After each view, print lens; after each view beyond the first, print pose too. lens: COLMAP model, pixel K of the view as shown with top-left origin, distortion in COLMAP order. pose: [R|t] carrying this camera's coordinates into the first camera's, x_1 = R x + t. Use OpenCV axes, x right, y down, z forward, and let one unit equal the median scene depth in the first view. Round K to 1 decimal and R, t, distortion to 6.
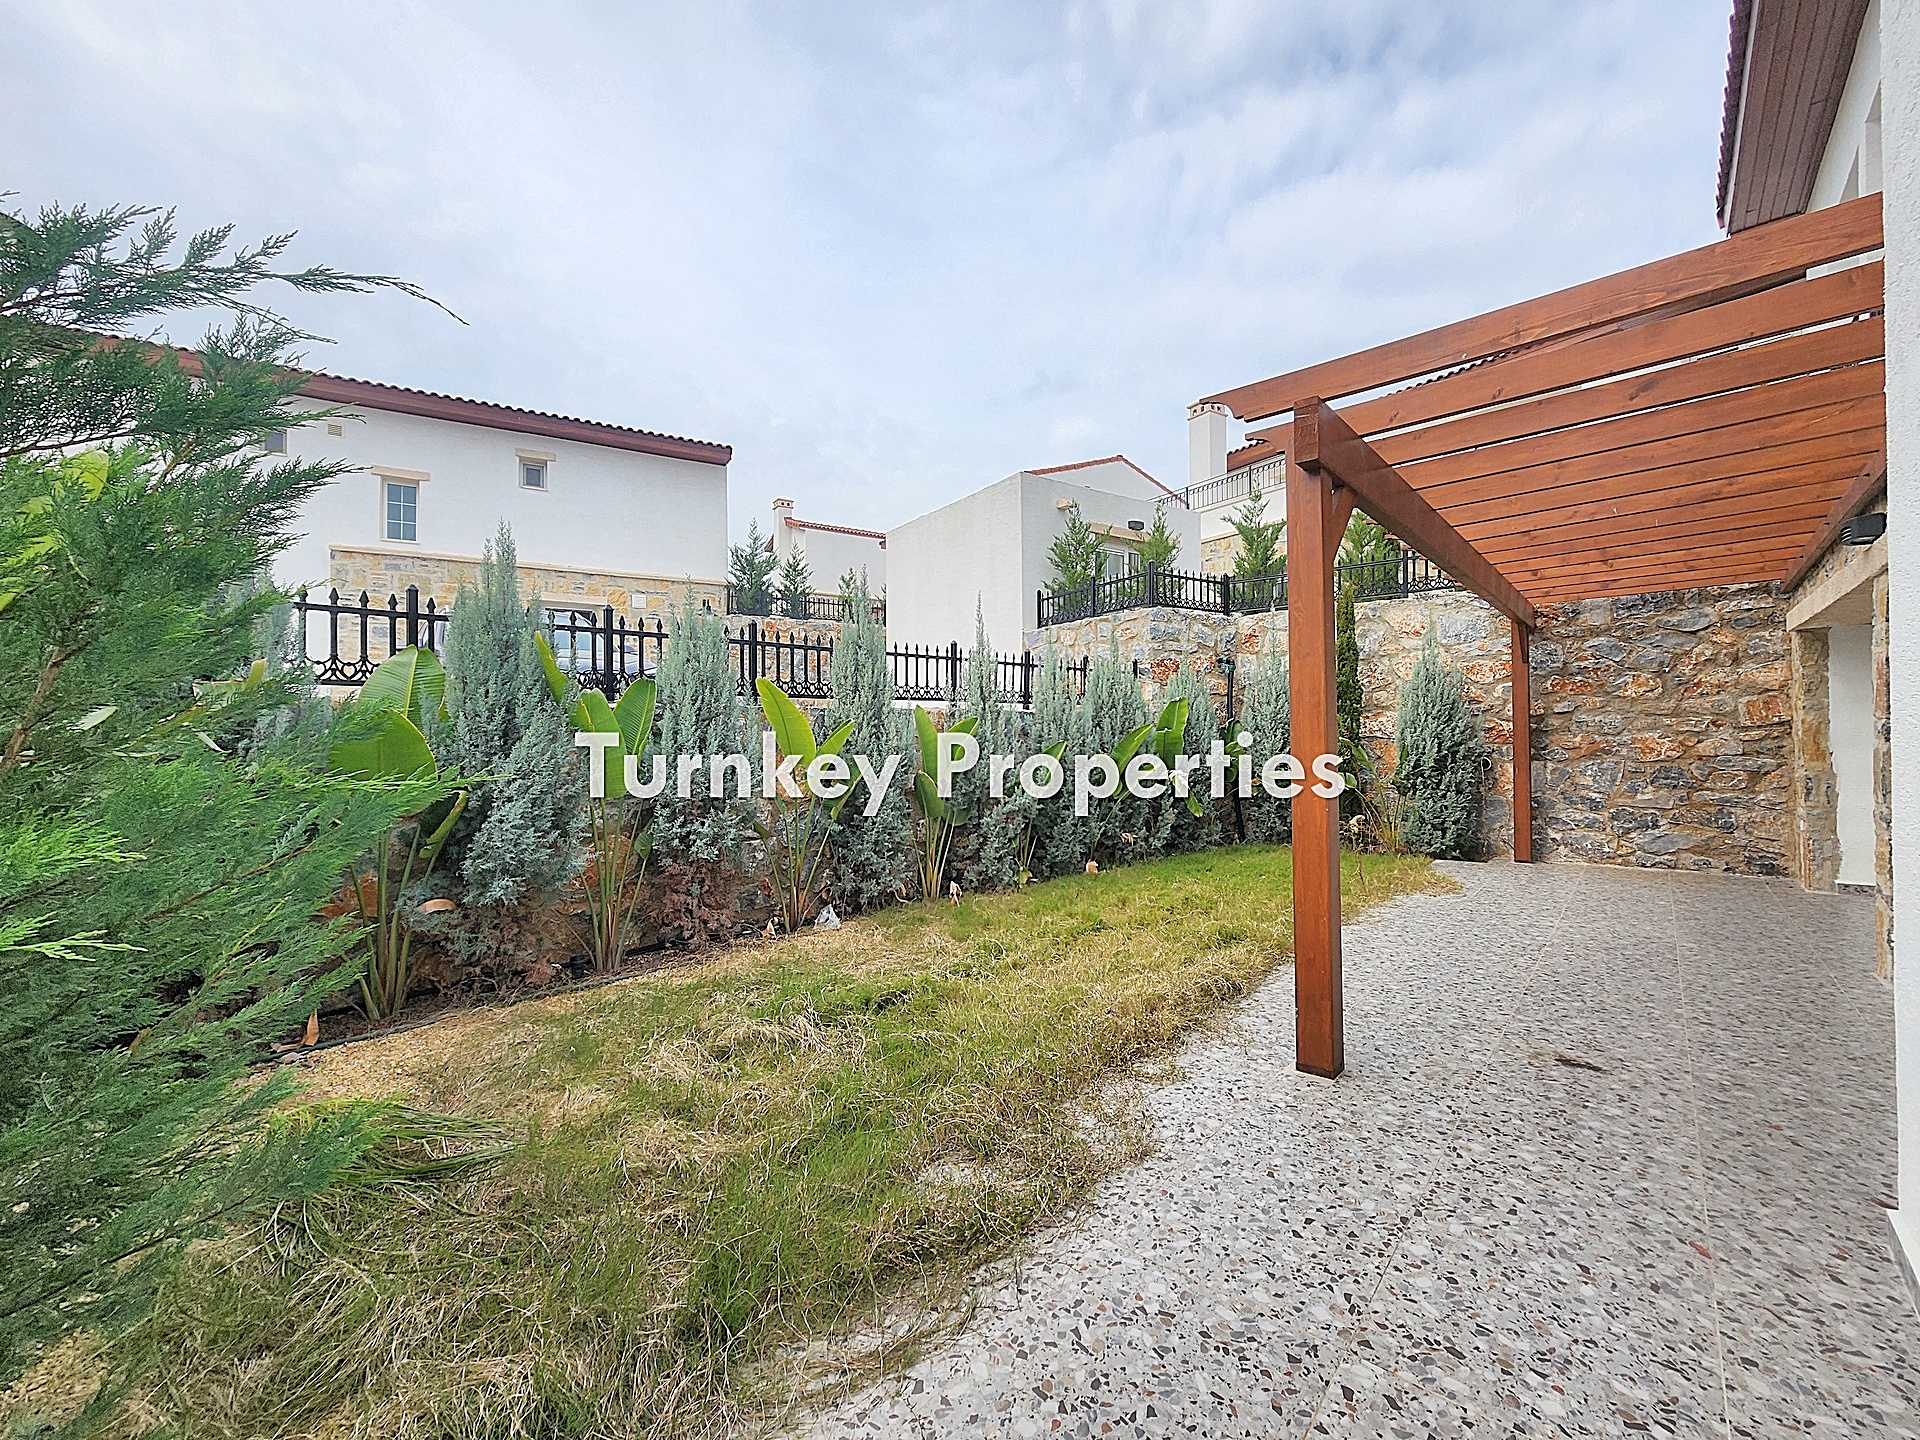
lens RADIAL K [[787.0, 0, 964.8], [0, 787.0, 718.9], [0, 0, 1]] dist [0.001016, -0.000204]
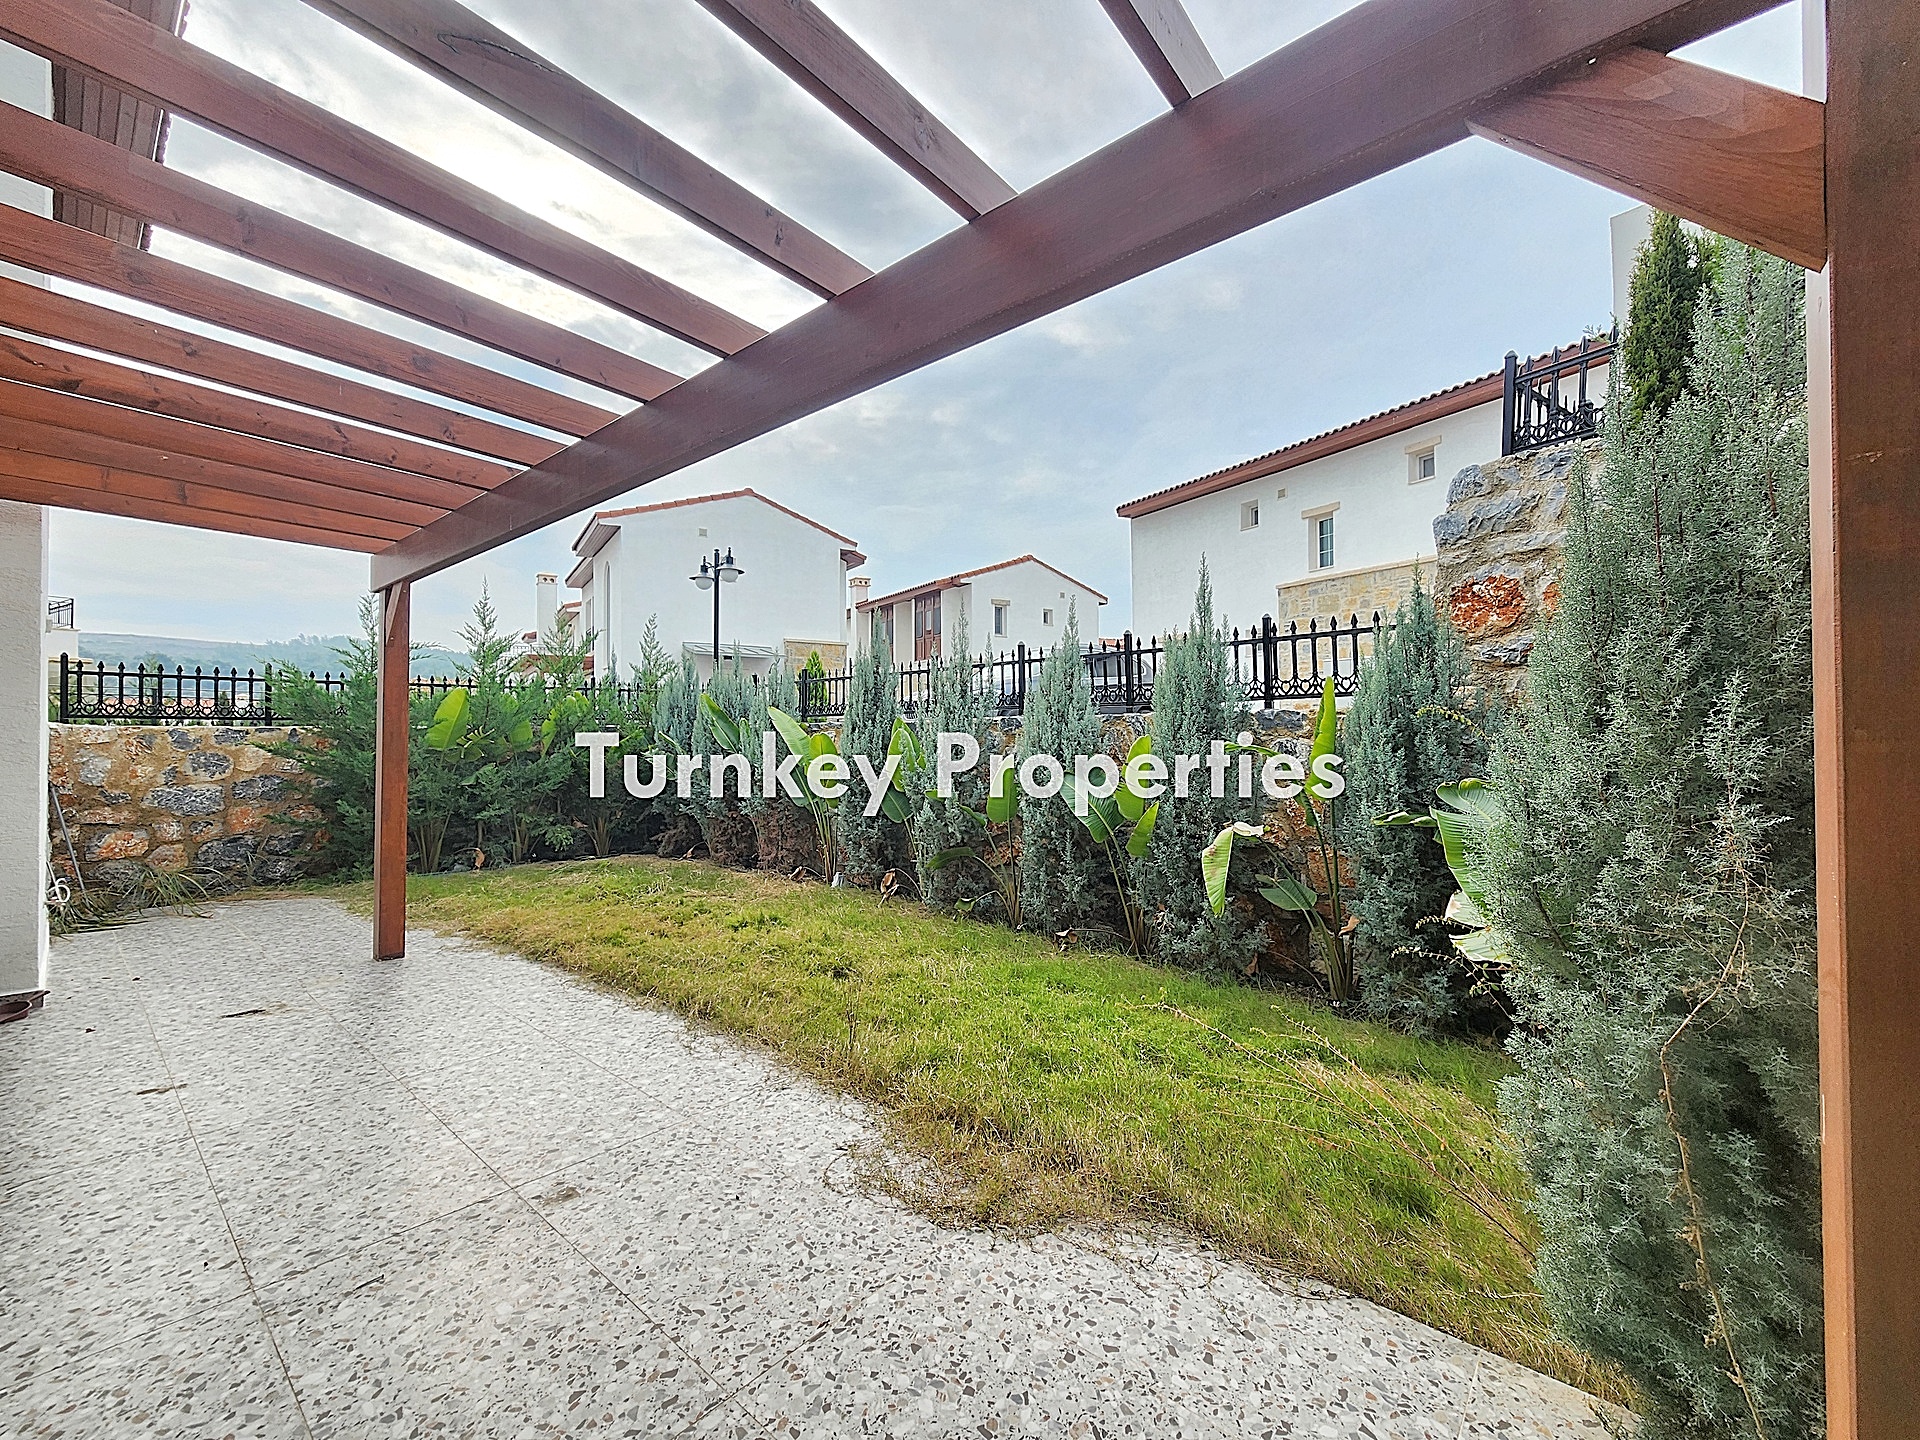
lens RADIAL K [[787.0, 0, 962.1], [0, 787.0, 722.3], [0, 0, 1]] dist [0.001016, -0.000204]
pose [[0.012835, -0.008079, -0.999885, 0.839039], [0.019831, 0.999773, -0.007823, -0.001339], [0.999721, -0.019728, 0.012993, 0.870402]]
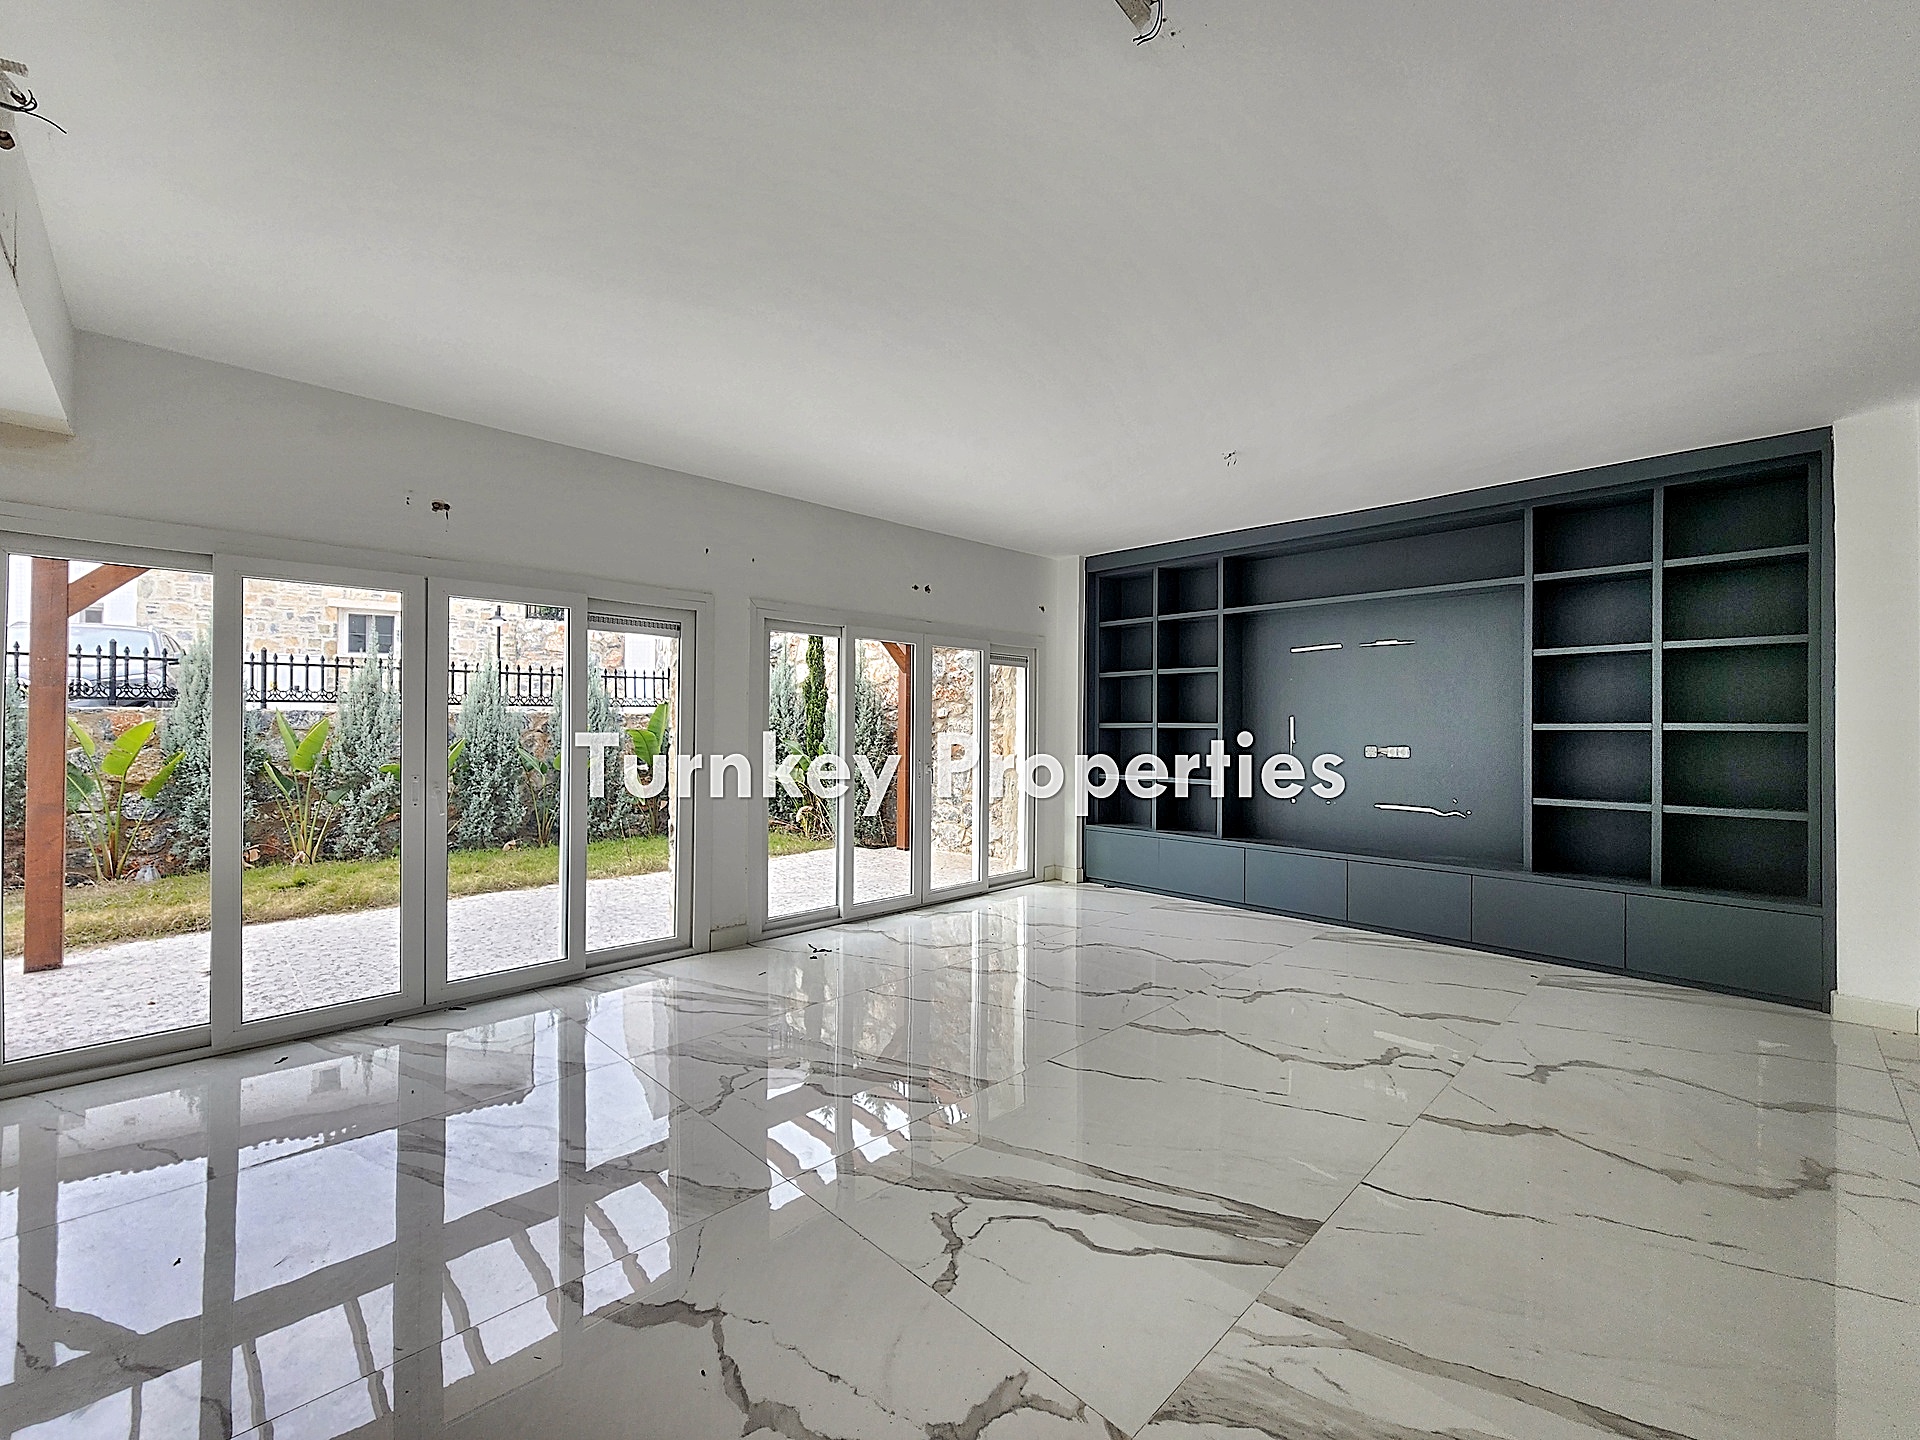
lens RADIAL K [[787.0, 0, 966.9], [0, 787.0, 728.3], [0, 0, 1]] dist [0.001016, -0.000204]
pose [[0.997542, 0.010849, -0.069228, 0.885639], [-0.009738, 0.999819, 0.016357, -0.011655], [0.069393, -0.015643, 0.997467, -0.116878]]
